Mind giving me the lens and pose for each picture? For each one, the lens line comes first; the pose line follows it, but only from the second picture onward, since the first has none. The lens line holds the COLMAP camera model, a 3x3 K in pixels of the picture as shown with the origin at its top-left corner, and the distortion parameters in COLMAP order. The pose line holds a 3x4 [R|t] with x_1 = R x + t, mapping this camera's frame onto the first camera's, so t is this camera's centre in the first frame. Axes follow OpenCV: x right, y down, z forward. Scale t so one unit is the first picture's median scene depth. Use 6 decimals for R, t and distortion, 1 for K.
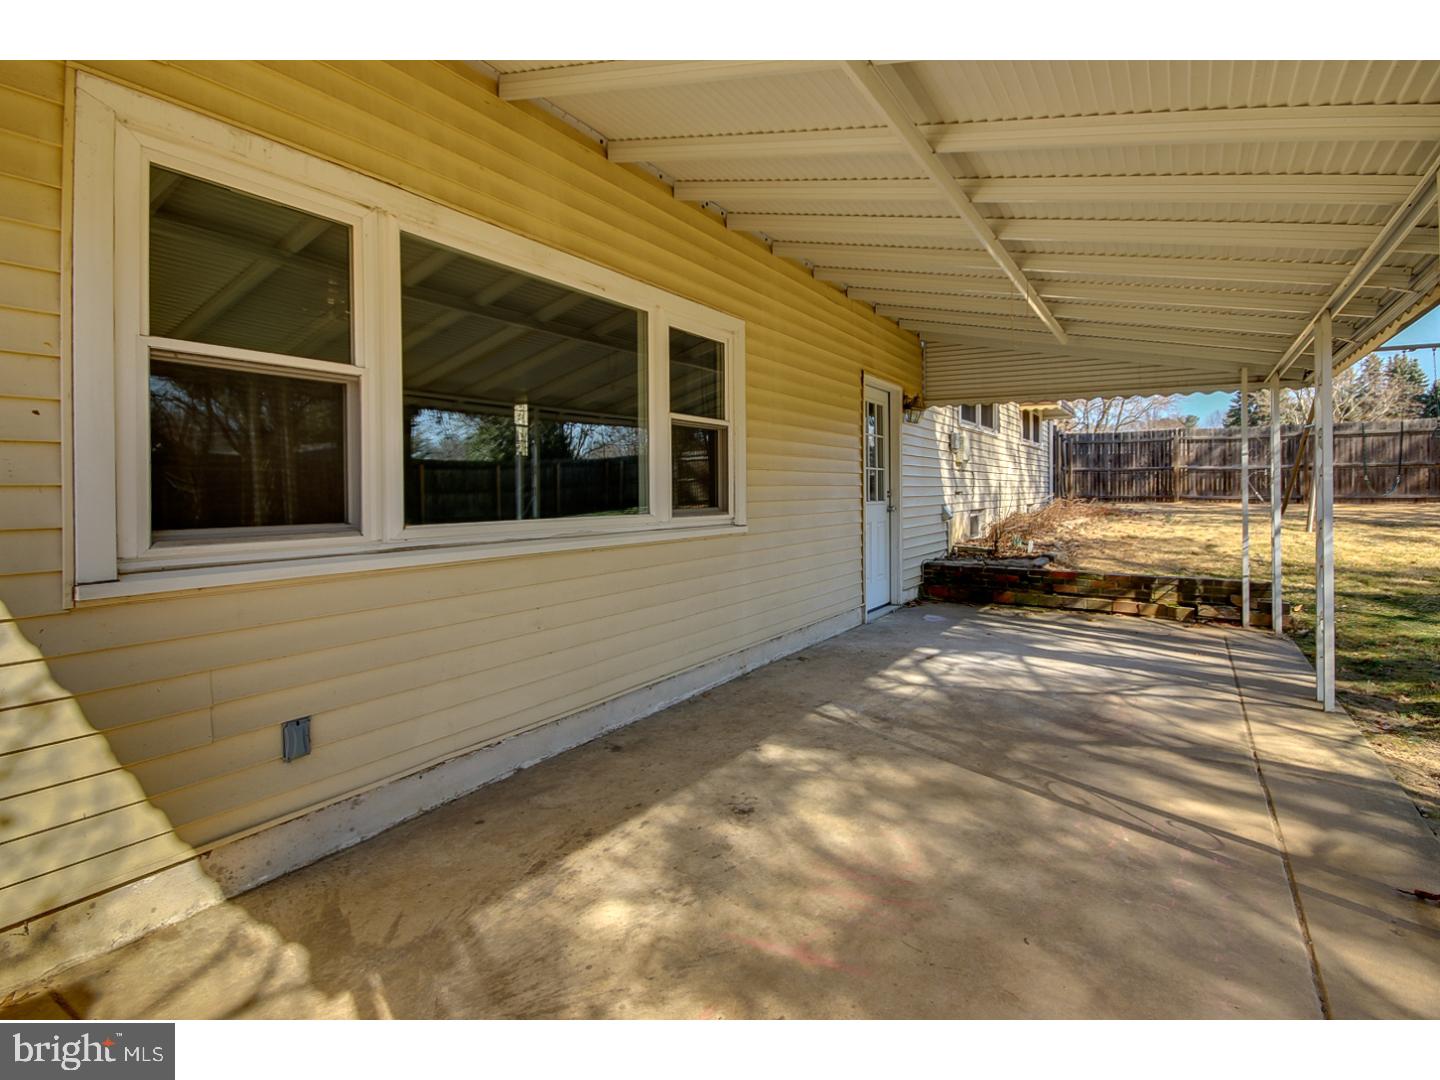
lens RADIAL K [[704.7, 0, 720.9], [0, 704.7, 485.5], [0, 0, 1]] dist [-0.000053, -0.000265]
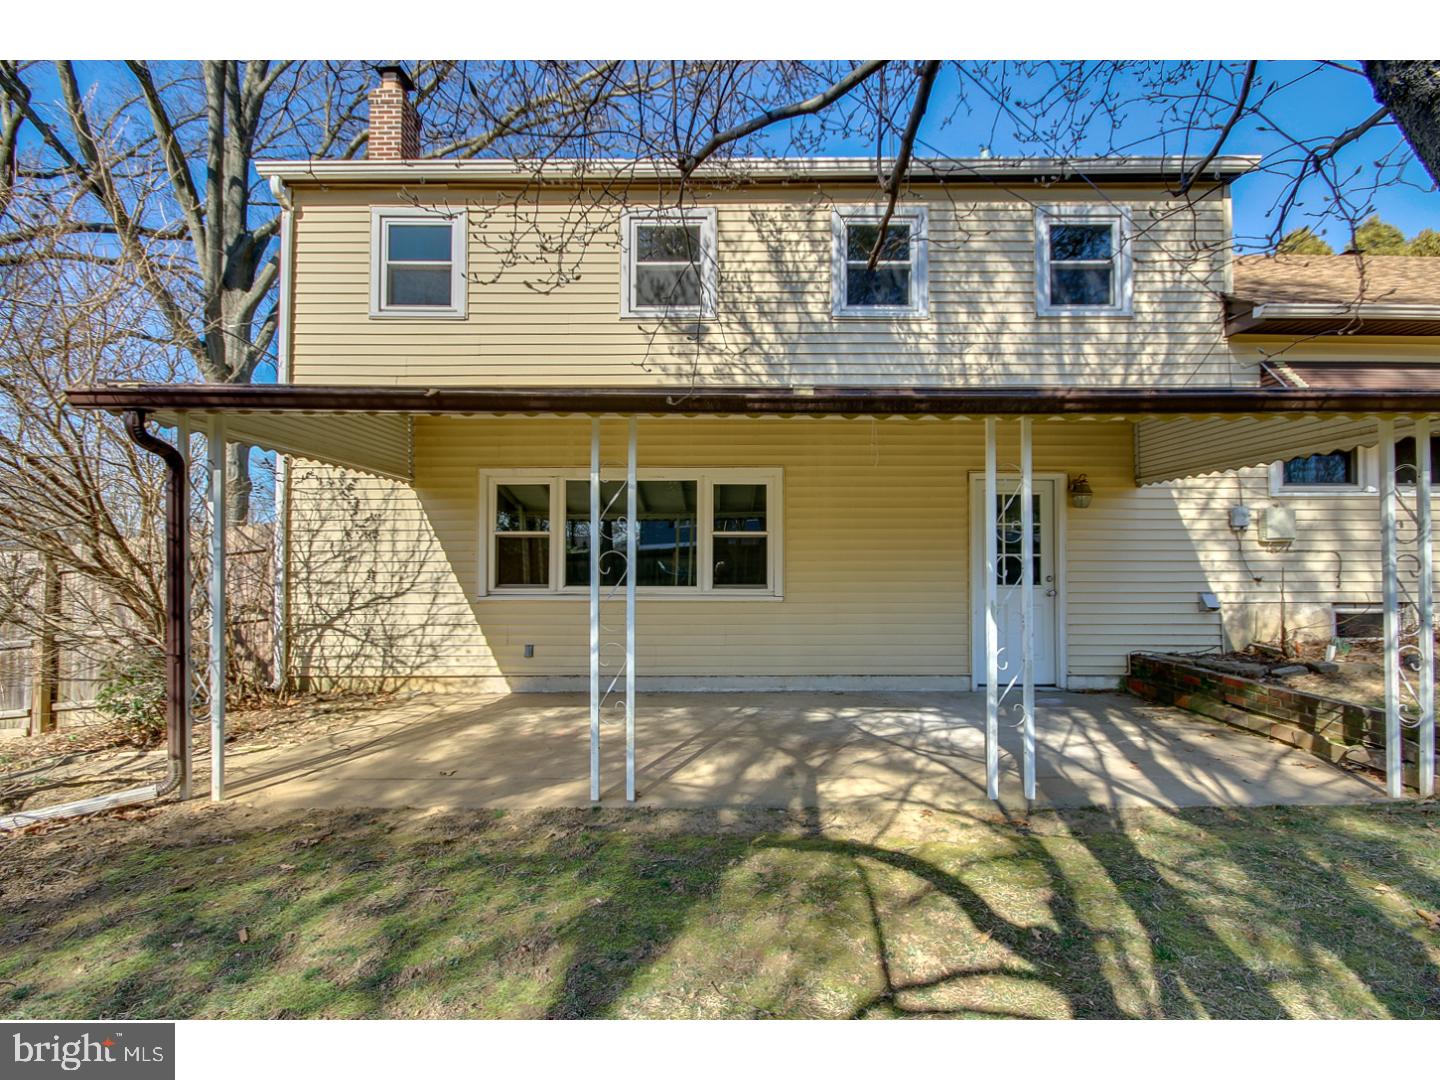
lens RADIAL K [[684.0, 0, 720.0], [0, 684.0, 540.0], [0, 0, 1]] dist [-0.003691, -0.000623]
pose [[0.477331, -0.027009, -0.878309, 1.414584], [0.004504, 0.999590, -0.028290, -0.029145], [0.878712, 0.009548, 0.477256, 0.153391]]
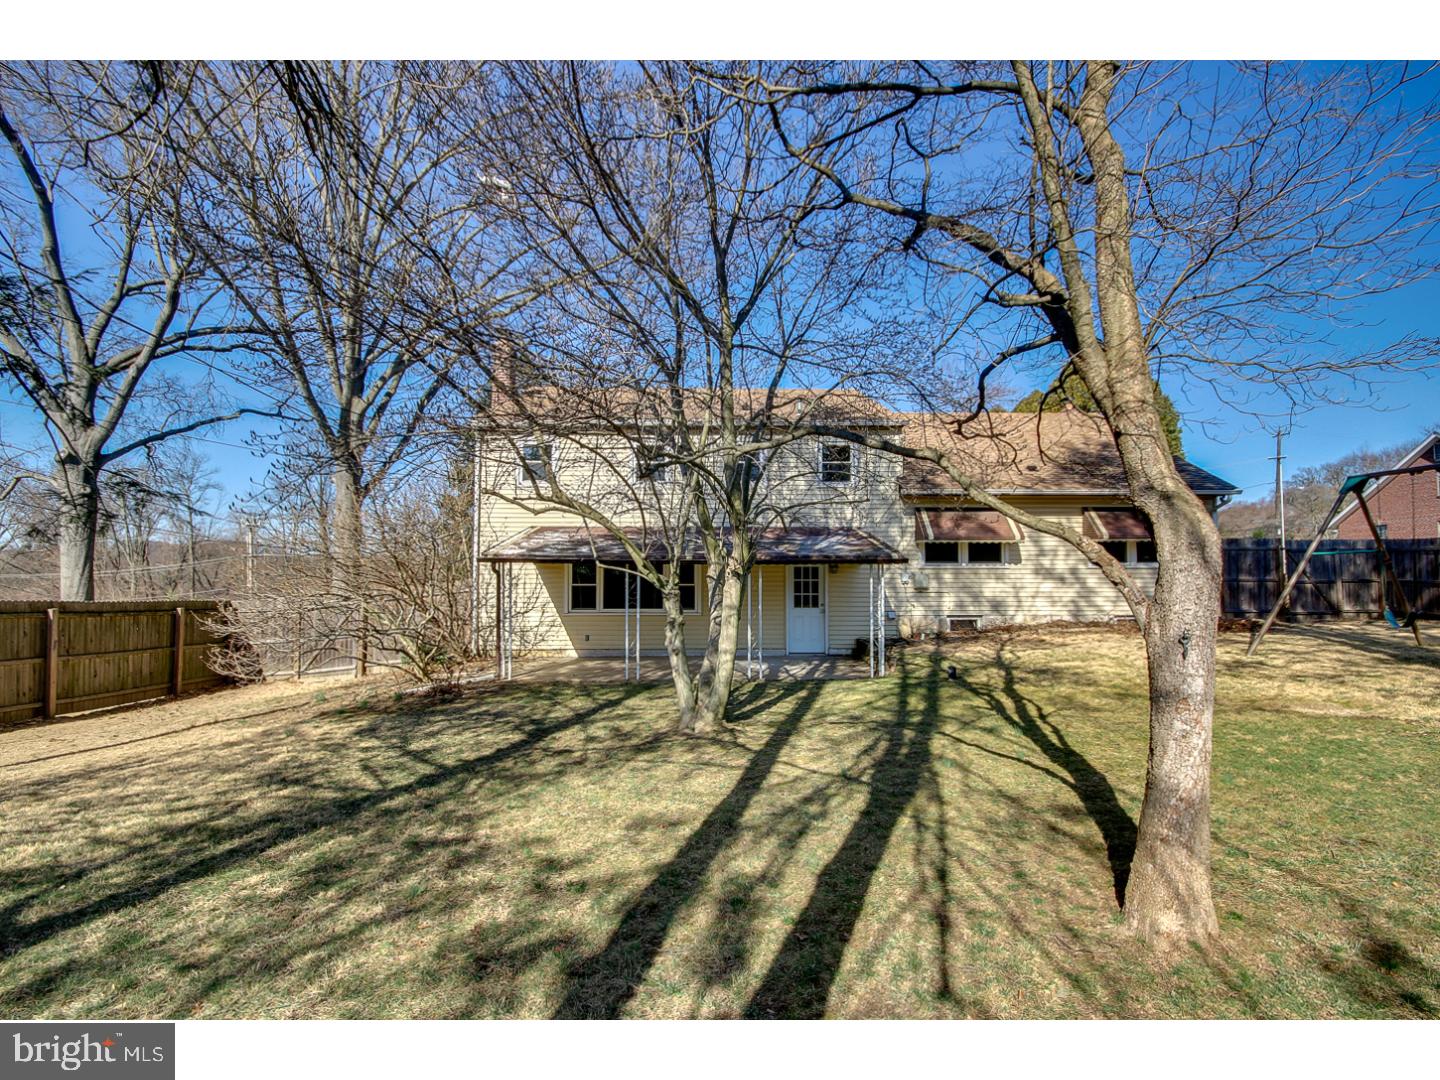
lens RADIAL K [[684.0, 0, 720.0], [0, 684.0, 540.0], [0, 0, 1]] dist [-0.003691, -0.000623]
pose [[0.548883, -0.015869, -0.835748, 3.275217], [-0.002875, 0.999778, -0.020872, -0.268573], [0.835894, 0.013859, 0.548716, -0.926656]]
